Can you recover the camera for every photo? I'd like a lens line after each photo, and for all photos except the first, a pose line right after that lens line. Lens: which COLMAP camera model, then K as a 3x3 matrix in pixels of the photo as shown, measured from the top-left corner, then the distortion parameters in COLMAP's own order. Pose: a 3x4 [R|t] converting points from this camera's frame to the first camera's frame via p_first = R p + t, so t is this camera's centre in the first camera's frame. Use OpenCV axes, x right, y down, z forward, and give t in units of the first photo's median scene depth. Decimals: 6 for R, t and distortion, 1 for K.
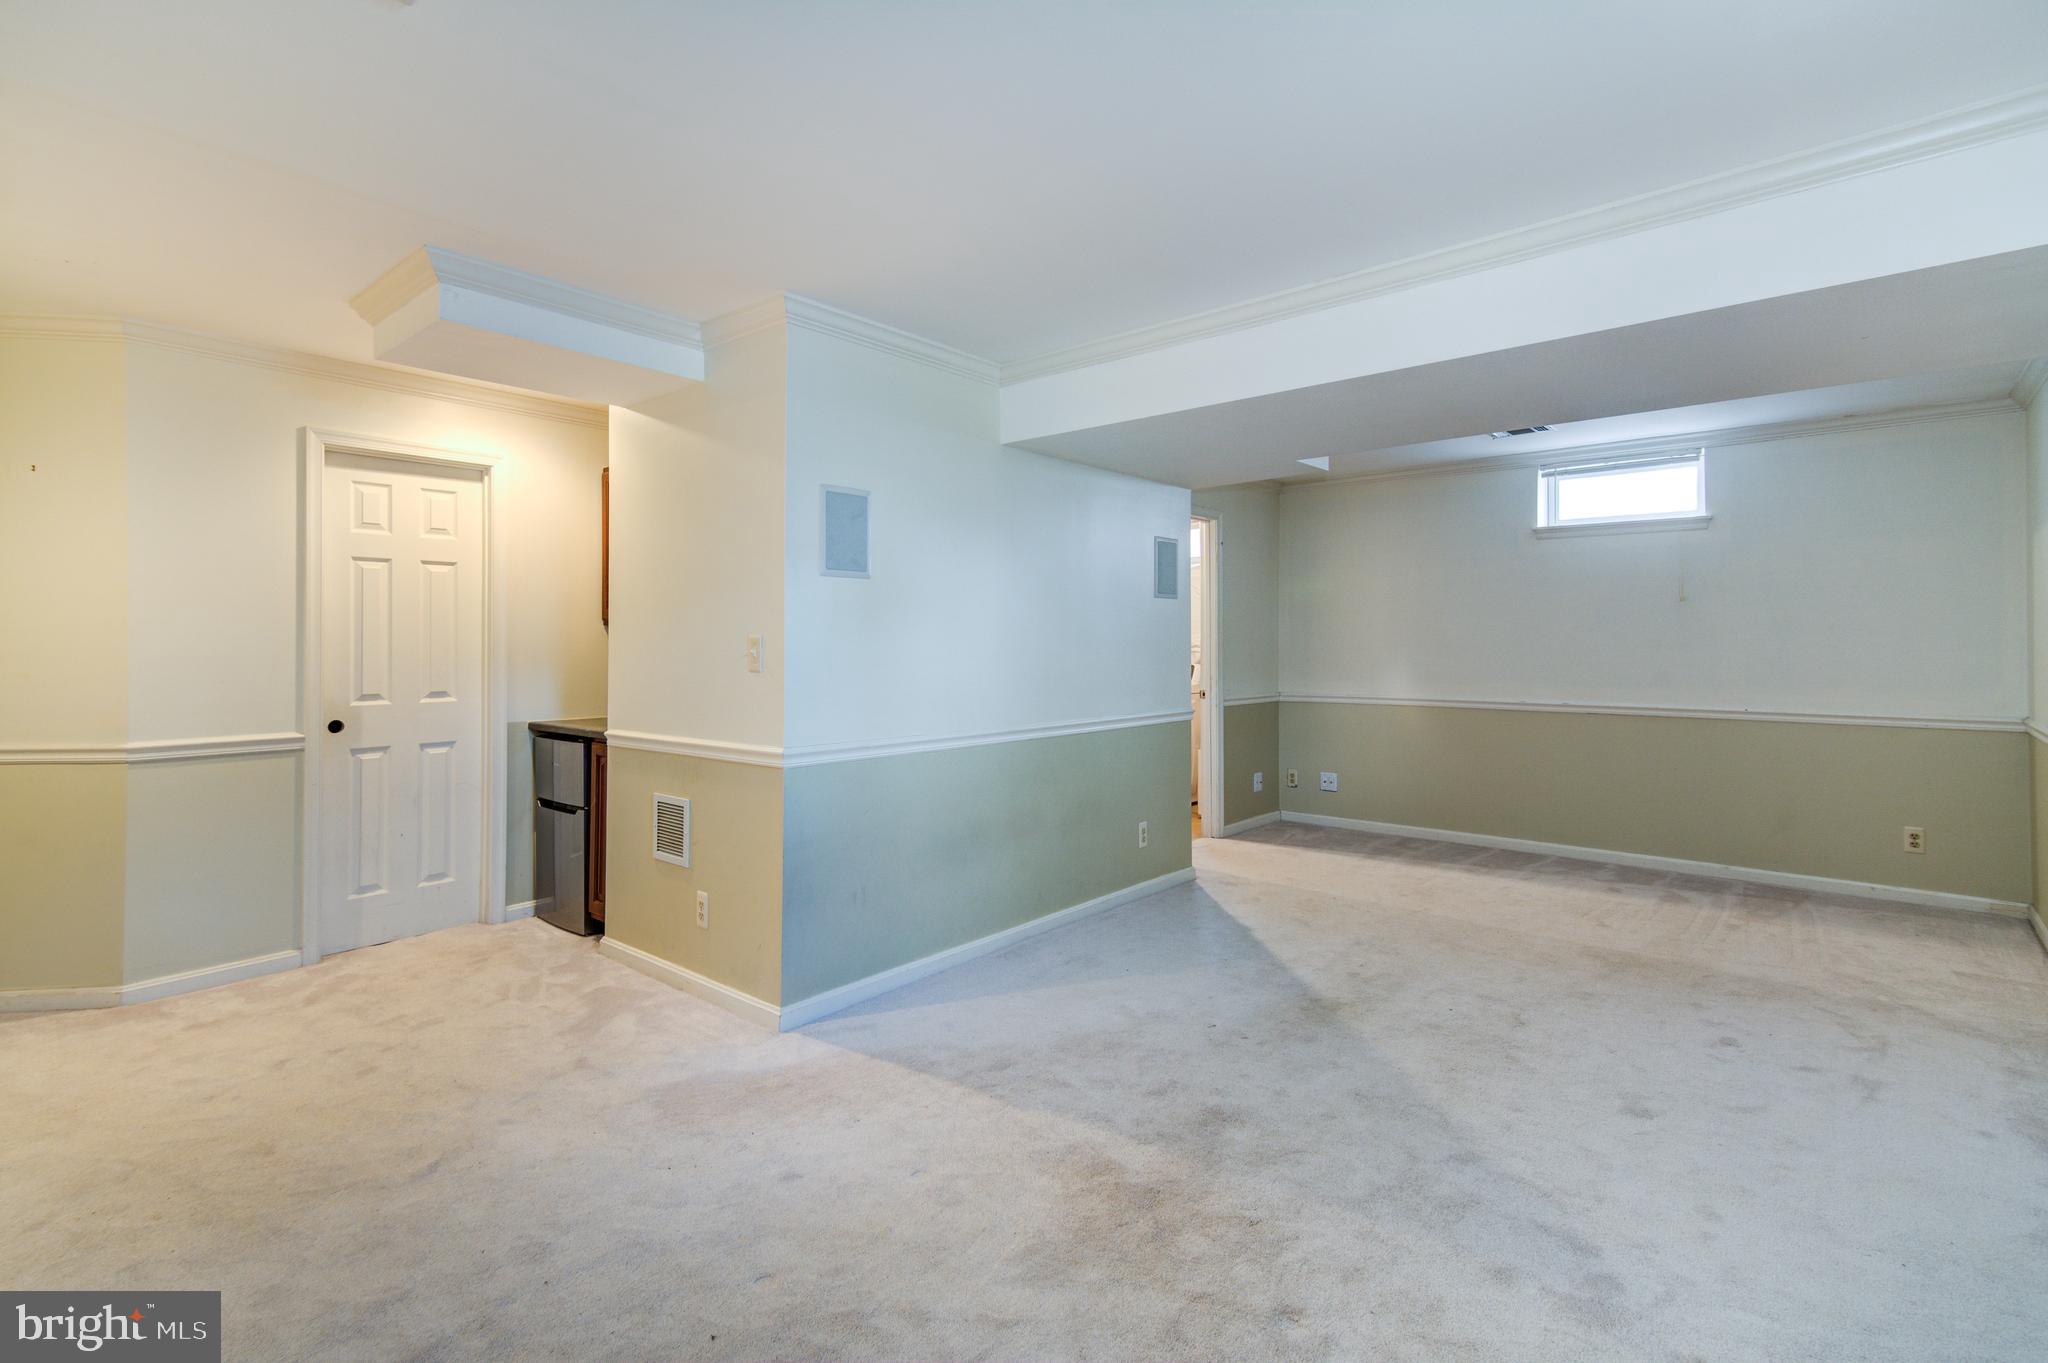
lens RADIAL K [[975.1, 0, 1027.8], [0, 975.1, 631.4], [0, 0, 1]] dist [0.009731, -0.002220]
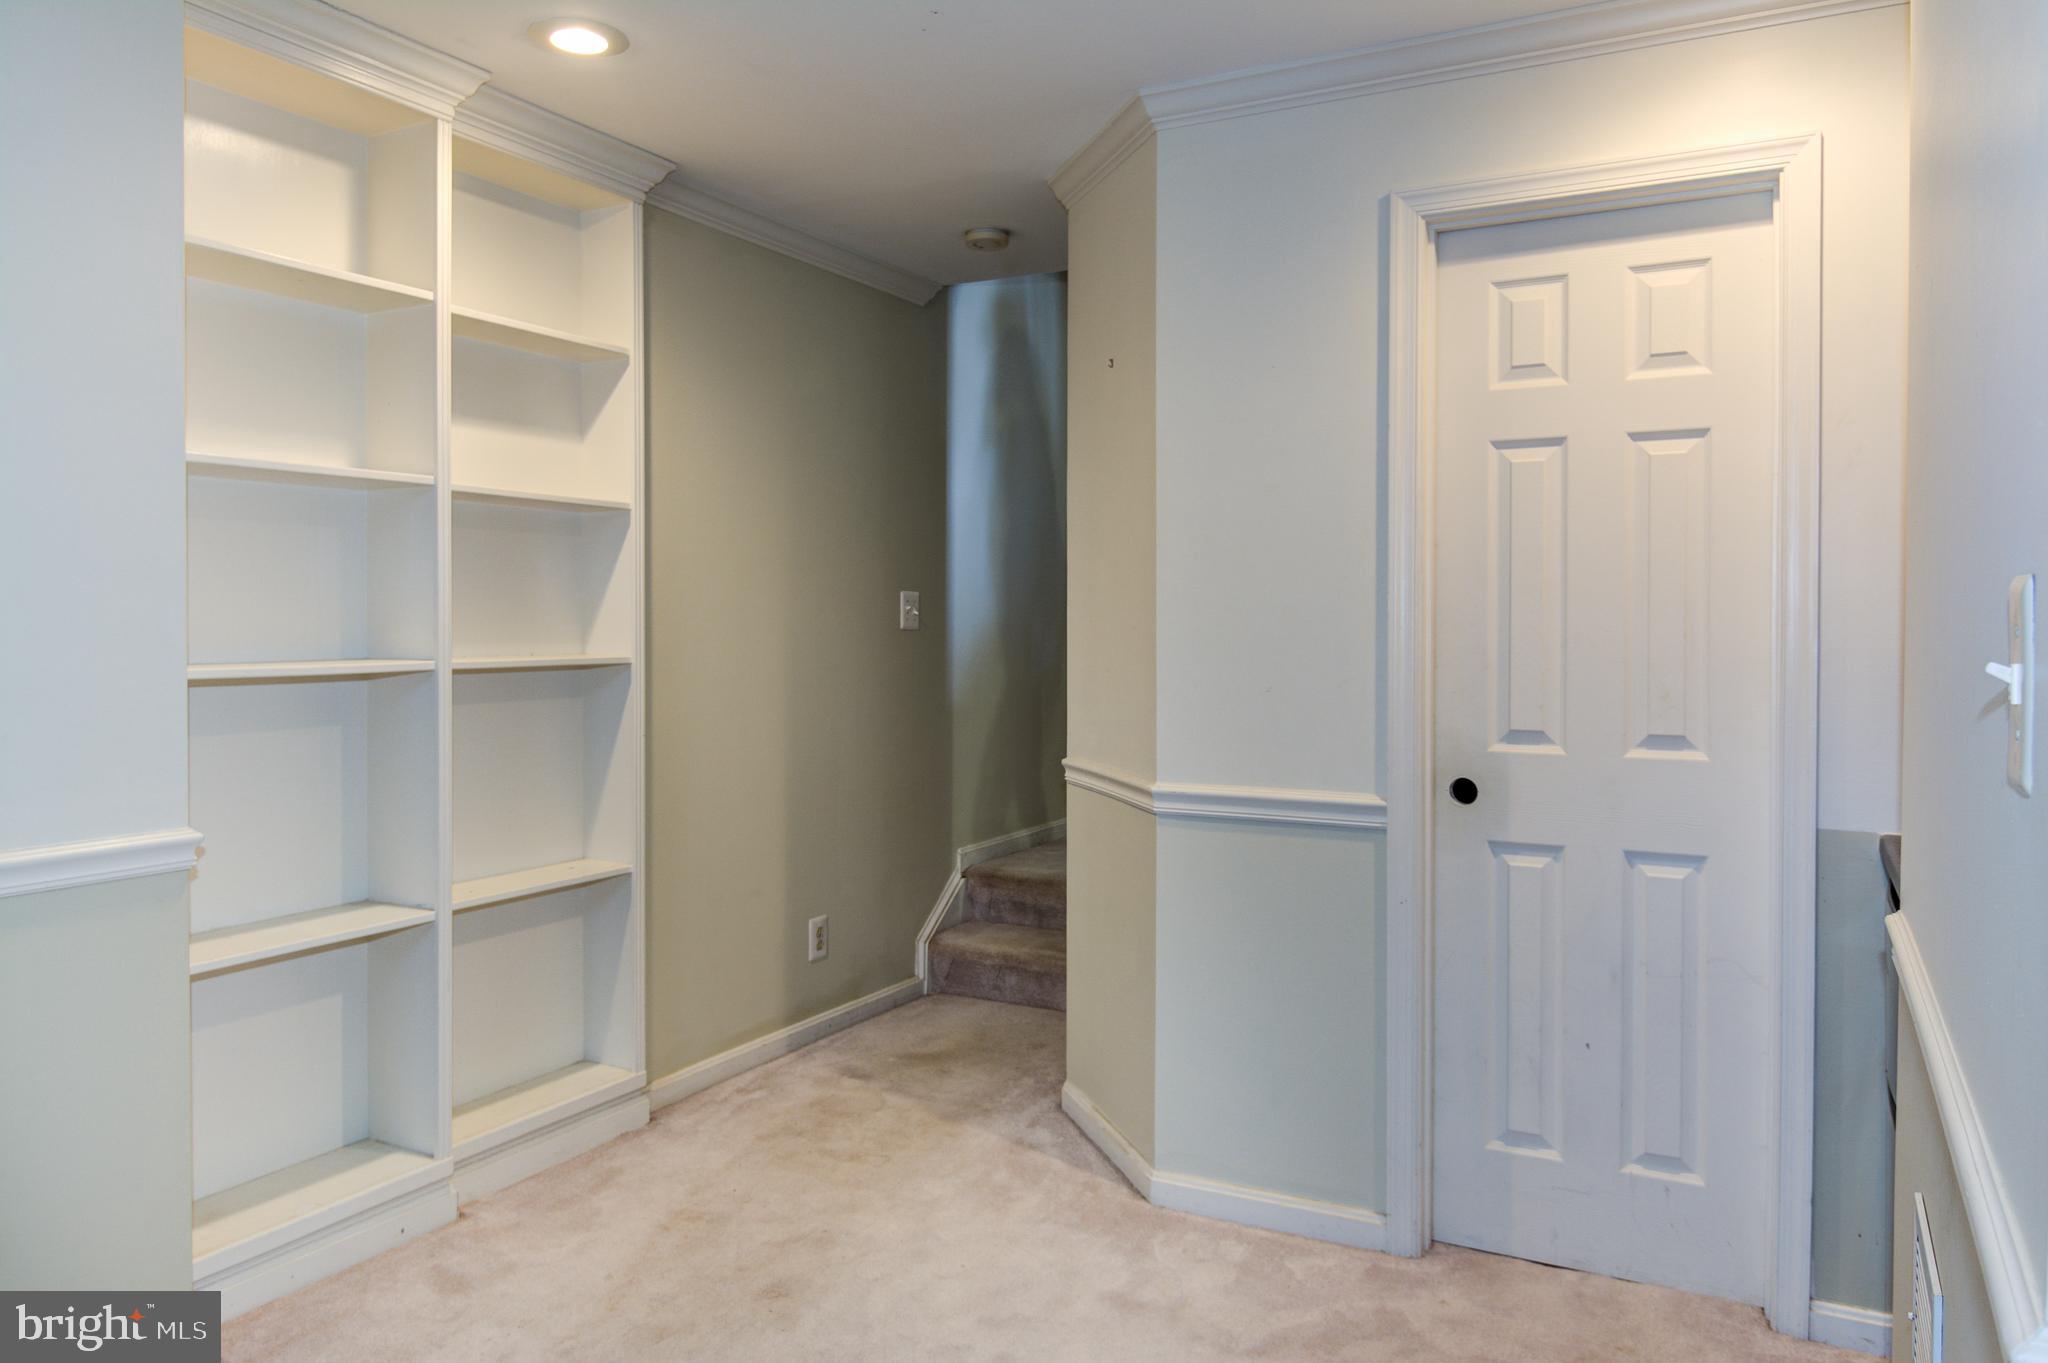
lens RADIAL K [[1407.4, 0, 1012.1], [0, 1407.4, 652.7], [0, 0, 1]] dist [0.003655, -0.001560]
pose [[0.202711, 0.019621, -0.979042, -0.060014], [0.006427, 0.999751, 0.021366, 0.010786], [0.979218, -0.010623, 0.202535, 0.619522]]
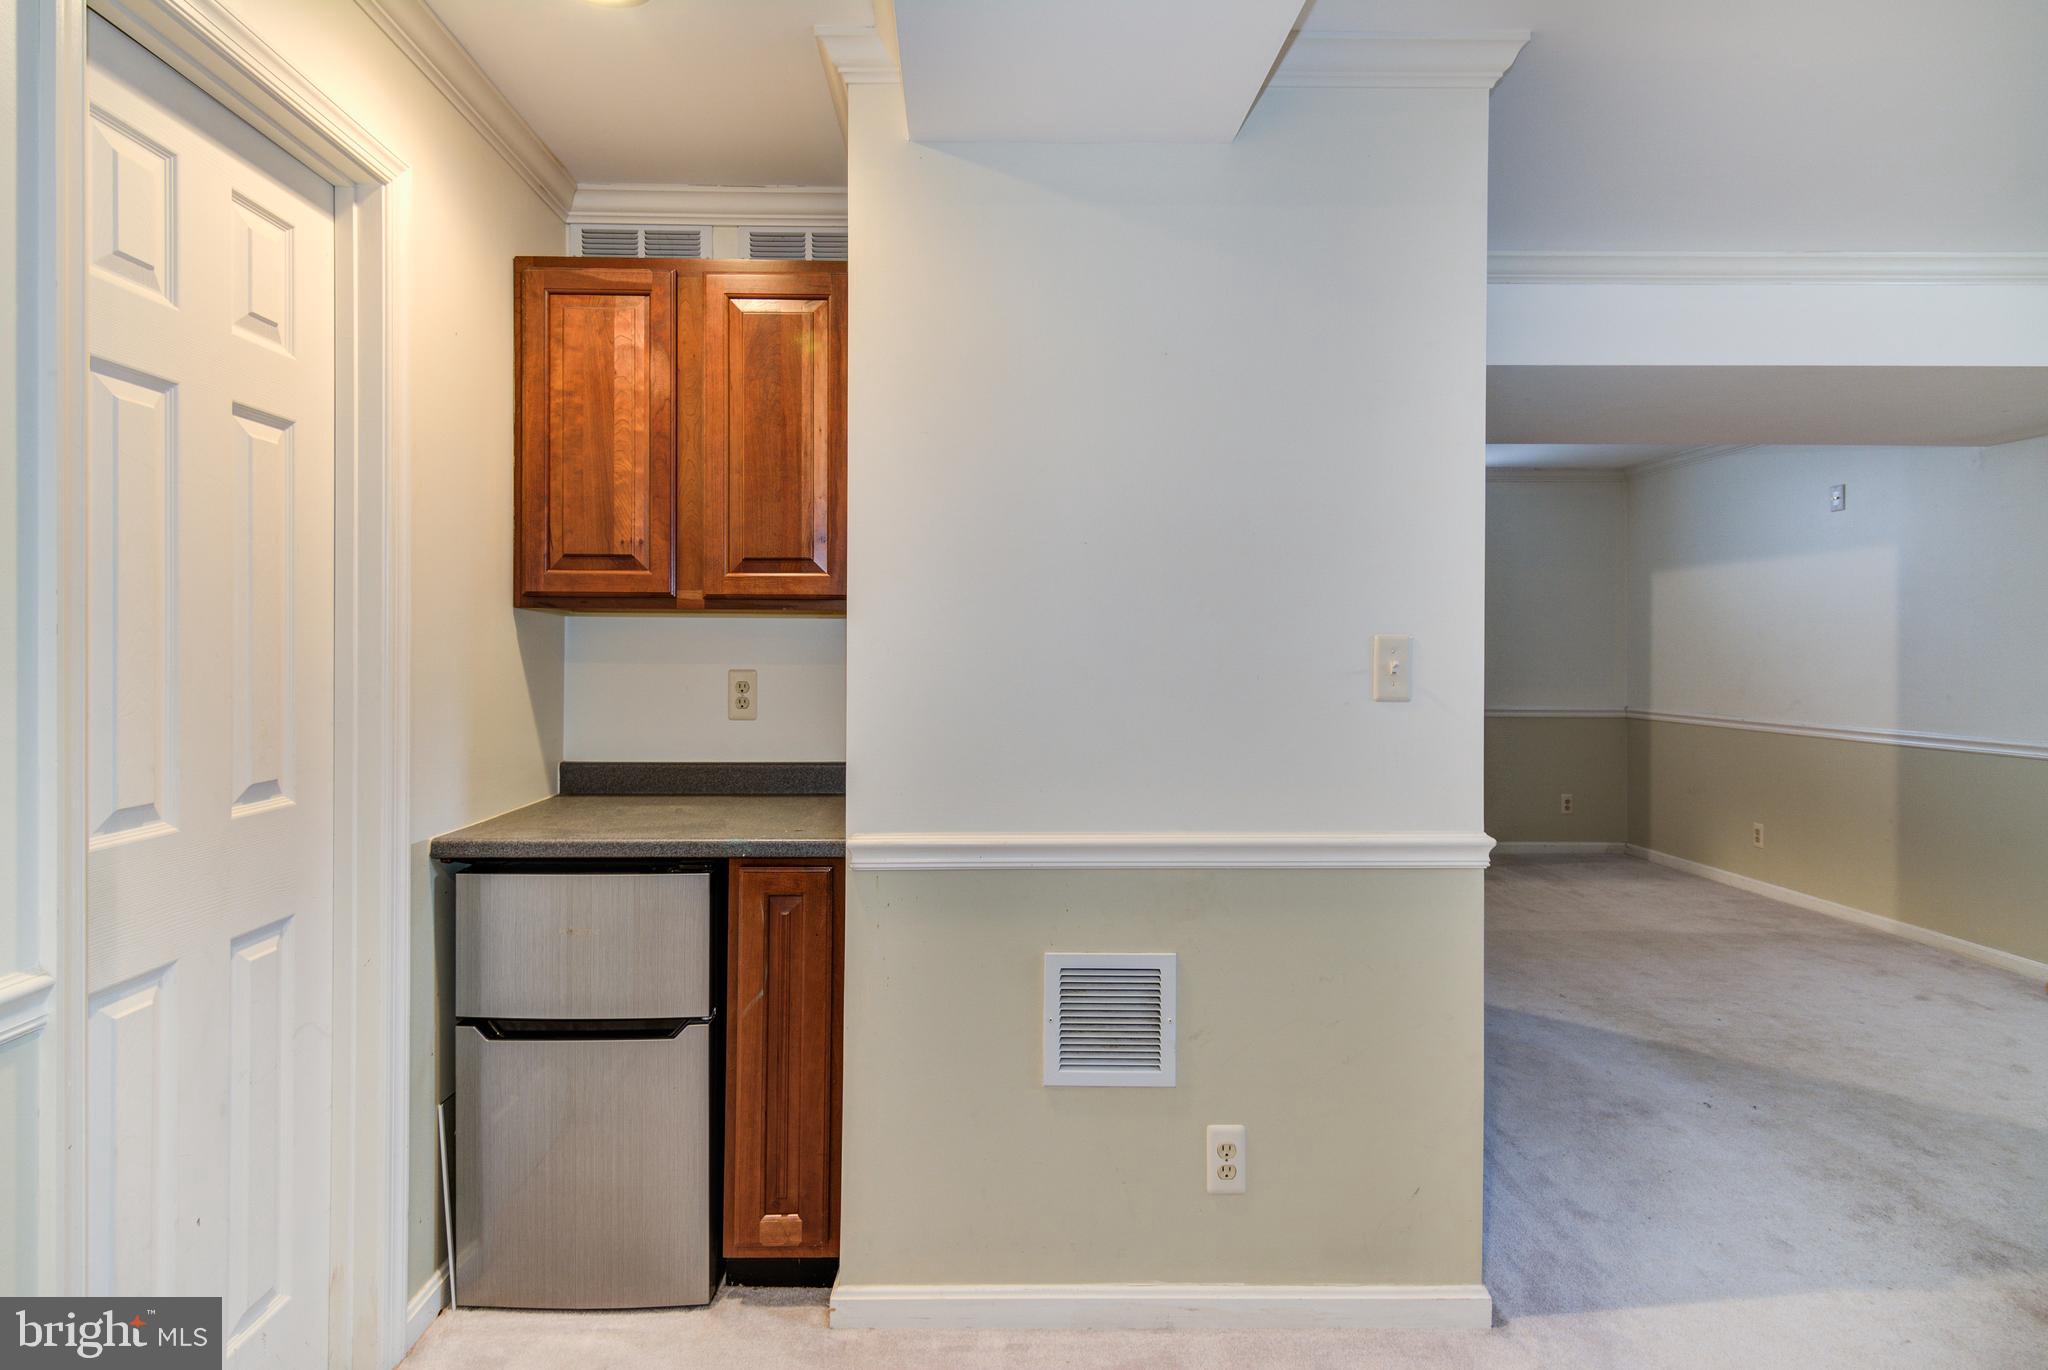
lens RADIAL K [[1070.0, 0, 977.0], [0, 1070.0, 645.4], [0, 0, 1]] dist [-0.005656, -0.000895]
pose [[0.751504, 0.003020, 0.659721, -0.690085], [-0.010277, 0.999922, 0.007129, 0.007265], [-0.659648, -0.012137, 0.751476, 0.564883]]
